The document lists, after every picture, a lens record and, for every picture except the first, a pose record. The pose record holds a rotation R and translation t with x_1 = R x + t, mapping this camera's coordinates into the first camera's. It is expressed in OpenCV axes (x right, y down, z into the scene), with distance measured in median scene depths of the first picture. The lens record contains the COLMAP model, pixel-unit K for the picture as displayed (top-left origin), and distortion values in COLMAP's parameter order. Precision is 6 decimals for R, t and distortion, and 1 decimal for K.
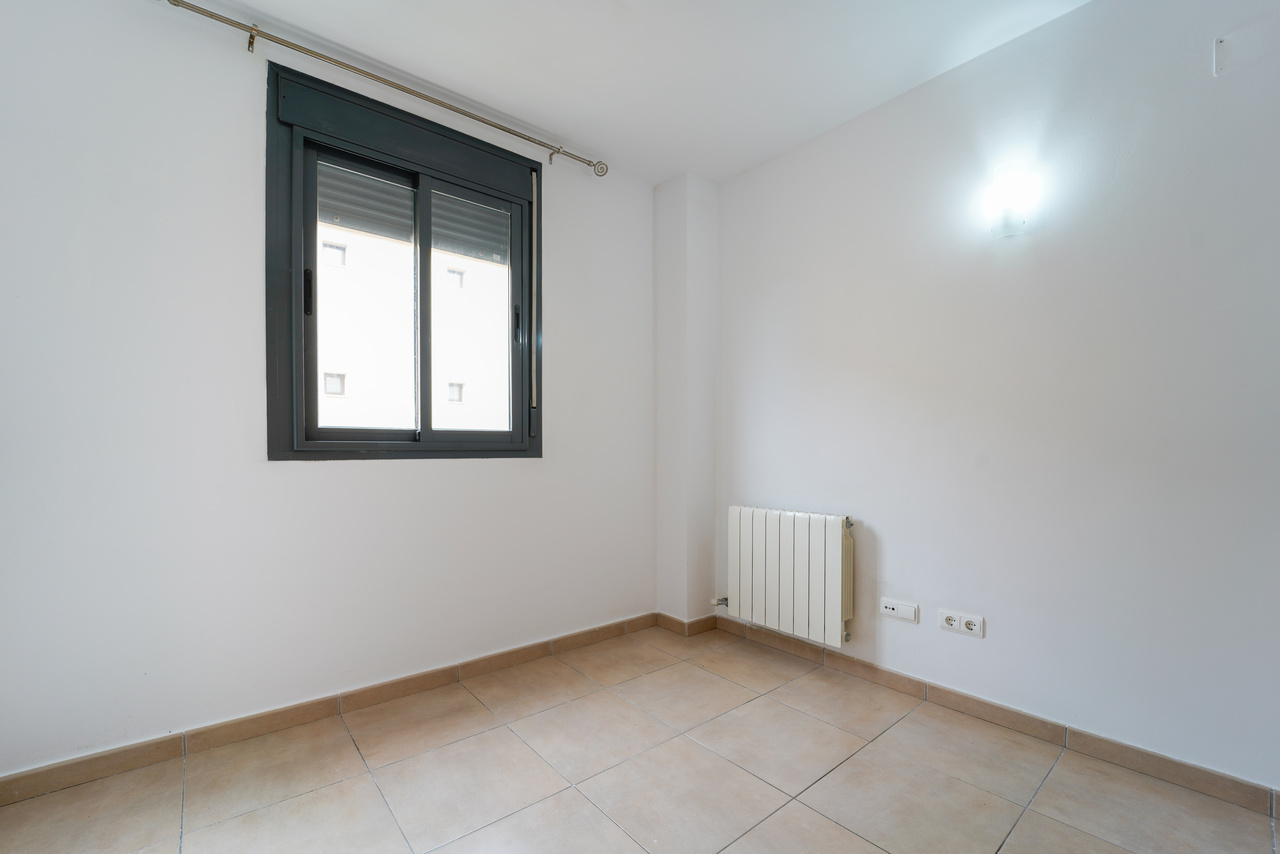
lens RADIAL K [[528.7, 0, 623.3], [0, 528.7, 462.3], [0, 0, 1]] dist [-0.016100, -0.000213]
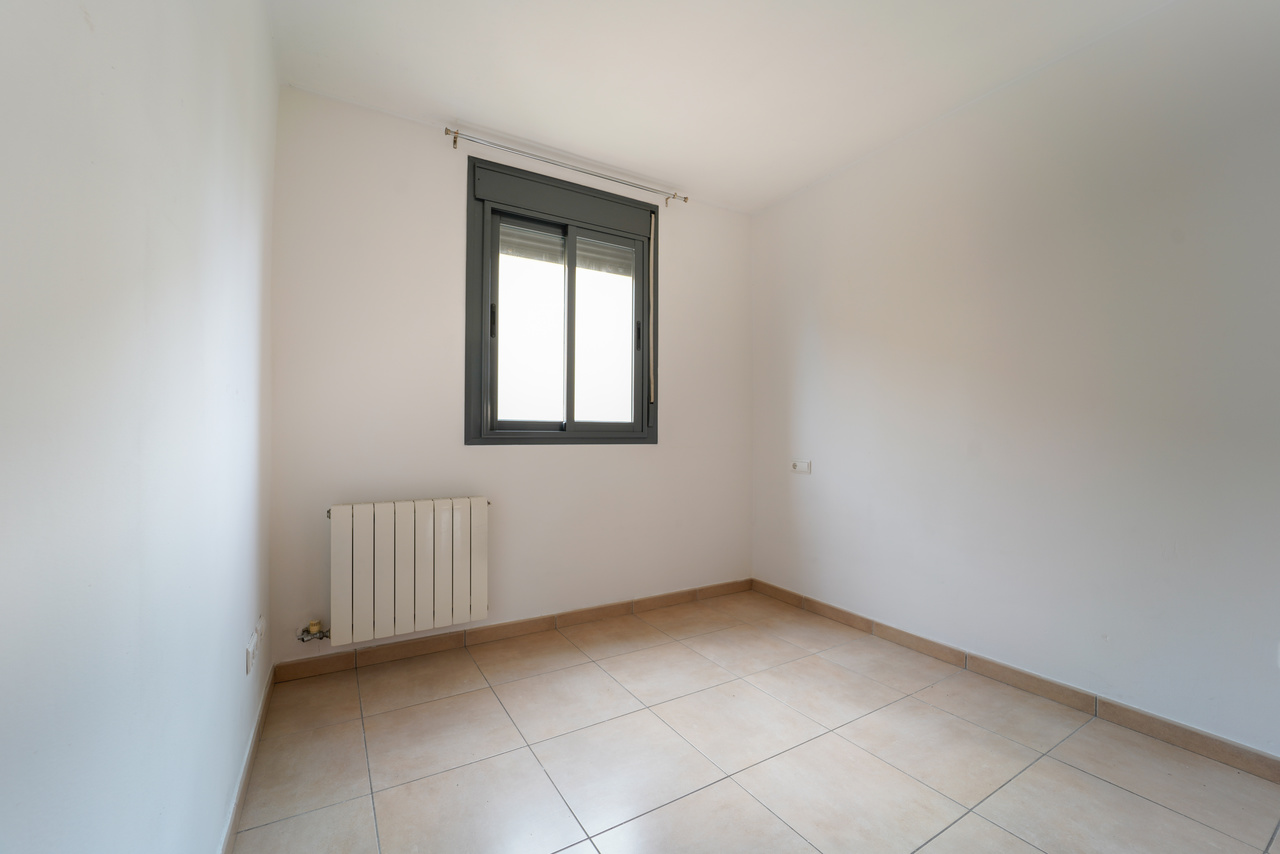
lens RADIAL K [[525.0, 0, 644.8], [0, 525.0, 445.2], [0, 0, 1]] dist [-0.022105, -0.000052]
pose [[0.991191, 0.005663, -0.132321, -0.023685], [-0.007103, 0.999921, -0.010412, 0.007792], [0.132252, 0.011260, 0.991152, -0.238251]]
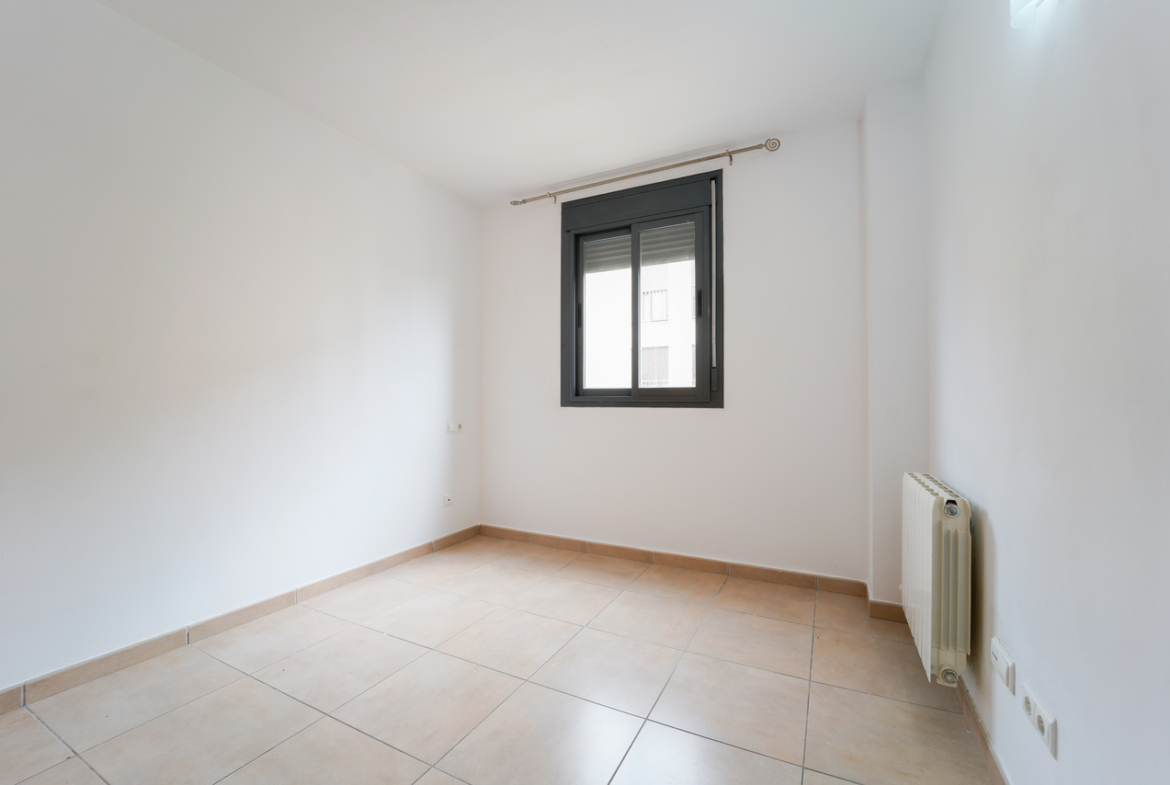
lens RADIAL K [[479.8, 0, 585.0], [0, 479.8, 392.5], [0, 0, 1]] dist [0.000164, -0.000030]
pose [[0.409328, -0.007152, -0.912359, 0.801983], [-0.022053, 0.999600, -0.017730, -0.020619], [0.912121, 0.027378, 0.409007, 0.287335]]
